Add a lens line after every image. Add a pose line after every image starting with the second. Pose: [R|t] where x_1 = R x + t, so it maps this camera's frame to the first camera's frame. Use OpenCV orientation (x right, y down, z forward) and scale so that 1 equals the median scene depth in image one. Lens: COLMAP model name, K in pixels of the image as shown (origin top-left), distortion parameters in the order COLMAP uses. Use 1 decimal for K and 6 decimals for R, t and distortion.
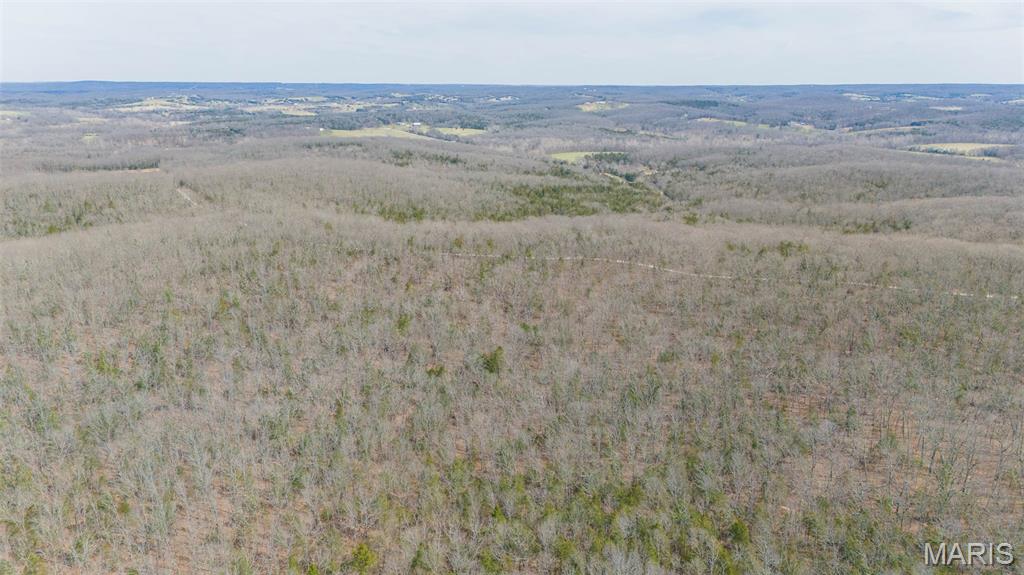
lens RADIAL K [[738.9, 0, 510.9], [0, 738.9, 291.8], [0, 0, 1]] dist [0.063258, -0.060575]
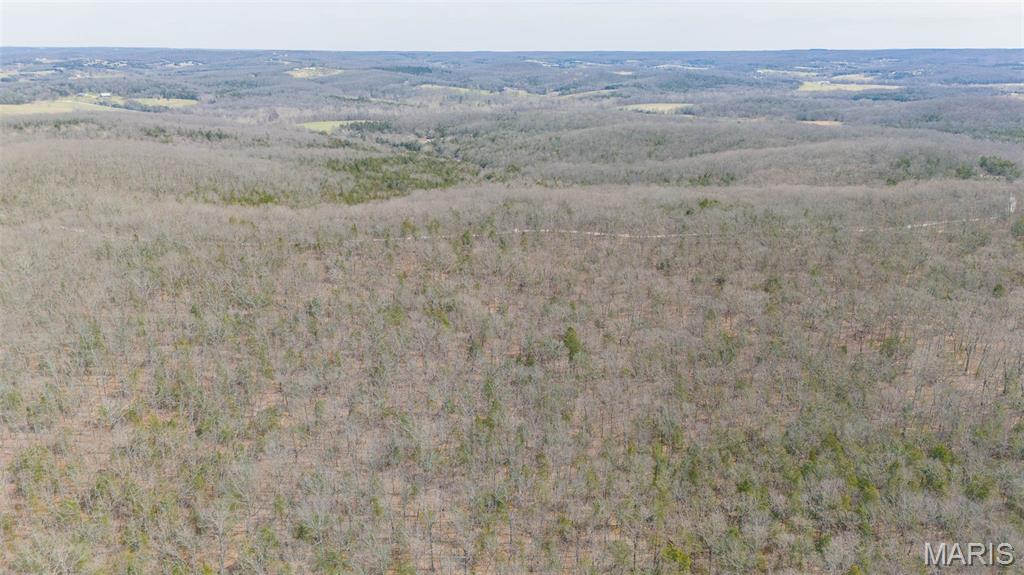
lens RADIAL K [[738.9, 0, 511.7], [0, 738.9, 290.7], [0, 0, 1]] dist [0.063258, -0.060575]
pose [[0.914999, -0.123880, 0.383968, -0.057187], [0.108054, 0.992171, 0.062613, -0.005538], [-0.388718, -0.015801, 0.921221, 0.018927]]
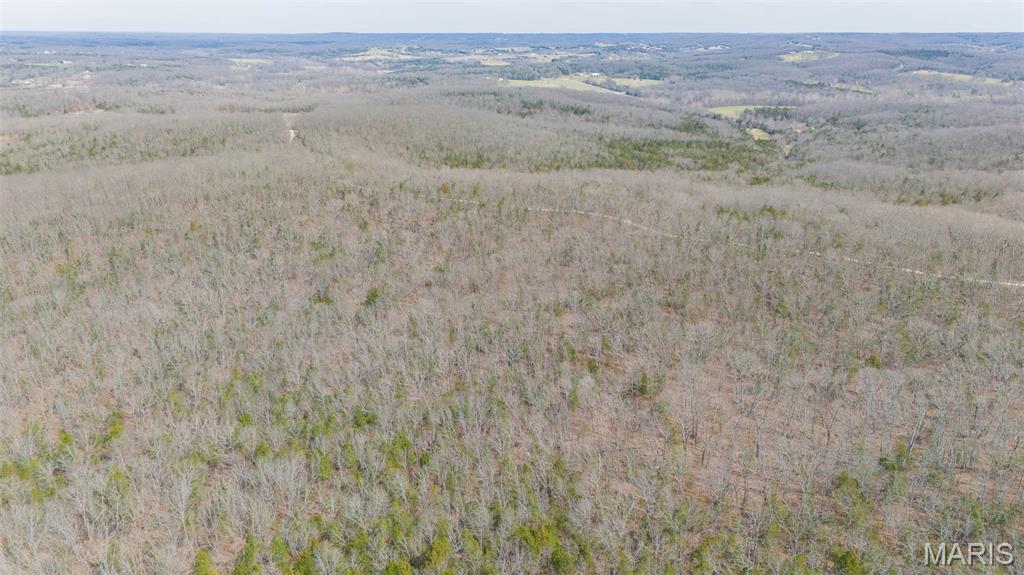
lens RADIAL K [[738.9, 0, 505.7], [0, 738.9, 279.0], [0, 0, 1]] dist [0.063258, -0.060575]
pose [[0.956908, 0.089002, -0.276415, 0.056522], [-0.076089, 0.995464, 0.057116, -0.001061], [0.280244, -0.033623, 0.959340, 0.003208]]
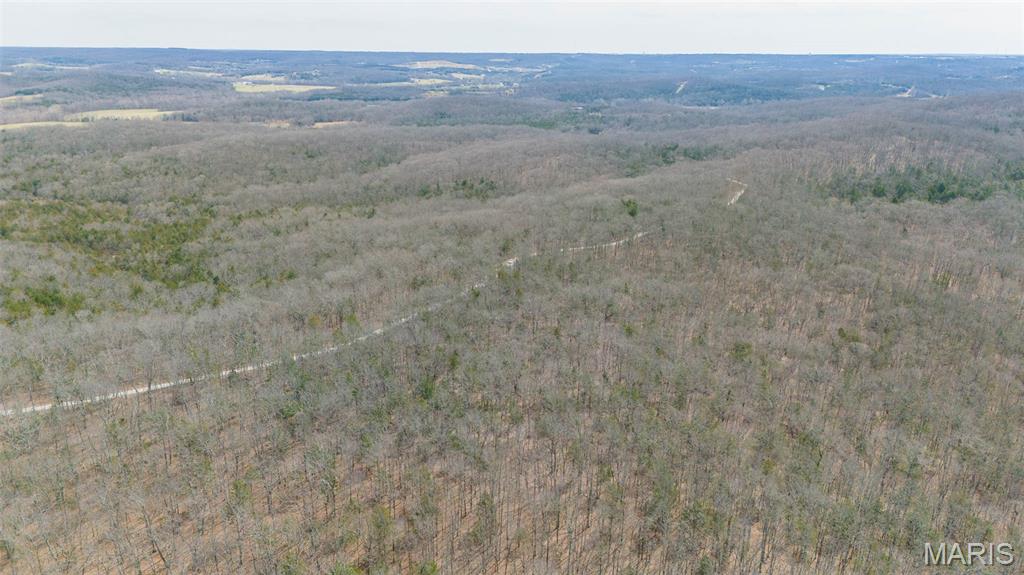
lens RADIAL K [[738.9, 0, 513.6], [0, 738.9, 291.7], [0, 0, 1]] dist [0.063258, -0.060575]
pose [[0.334773, -0.284833, 0.898219, -0.136511], [0.242672, 0.947129, 0.209897, -0.037737], [-0.910515, 0.147705, 0.386194, 0.126998]]
